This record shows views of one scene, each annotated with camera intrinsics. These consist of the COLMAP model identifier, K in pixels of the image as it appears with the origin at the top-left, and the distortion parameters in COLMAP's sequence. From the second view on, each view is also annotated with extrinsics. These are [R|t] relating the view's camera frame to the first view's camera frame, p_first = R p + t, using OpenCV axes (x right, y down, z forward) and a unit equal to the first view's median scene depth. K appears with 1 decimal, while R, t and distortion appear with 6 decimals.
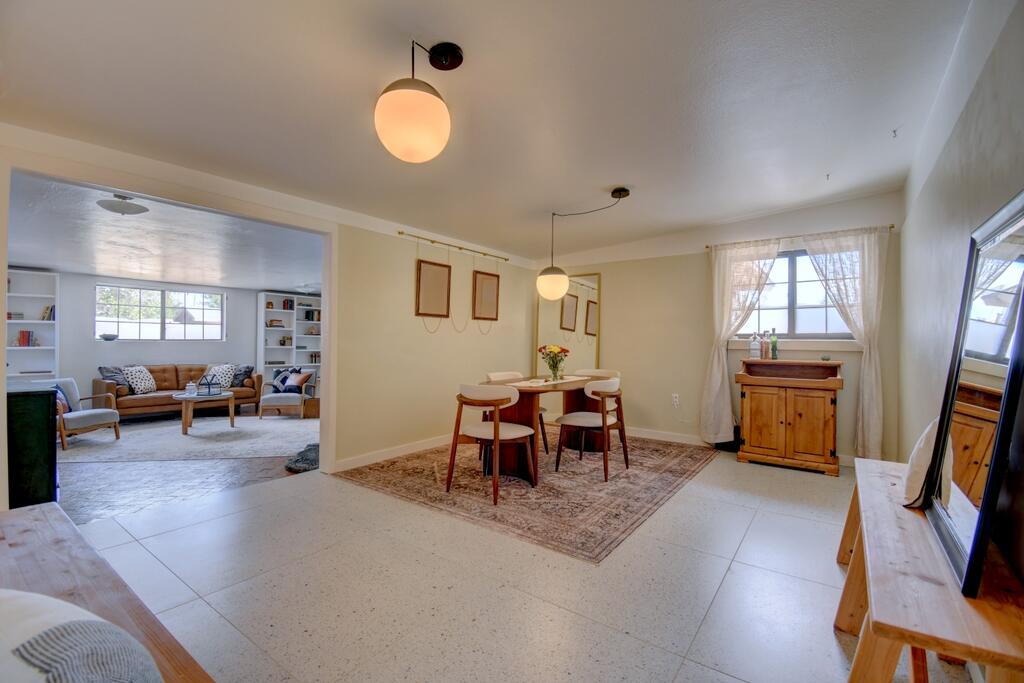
lens RADIAL K [[449.0, 0, 509.6], [0, 449.0, 339.9], [0, 0, 1]] dist [0.029380, -0.032964]
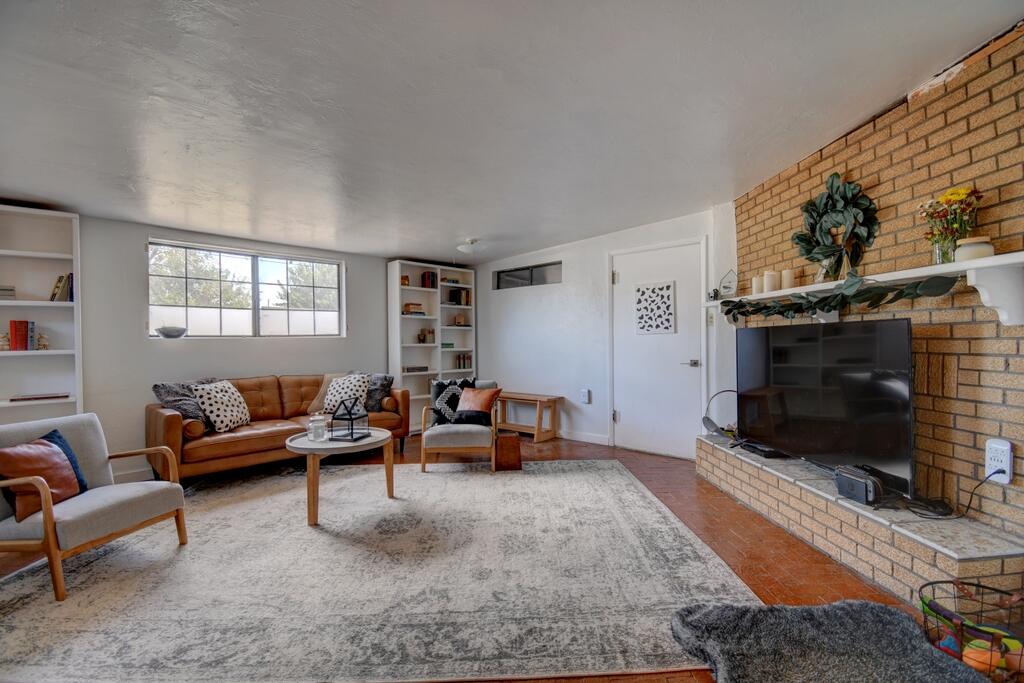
lens RADIAL K [[449.0, 0, 509.6], [0, 449.0, 339.9], [0, 0, 1]] dist [0.029380, -0.032964]
pose [[0.993388, -0.019532, -0.113135, -0.394010], [0.020121, 0.999789, 0.004072, 0.010931], [0.113032, -0.006321, 0.993571, 0.474322]]
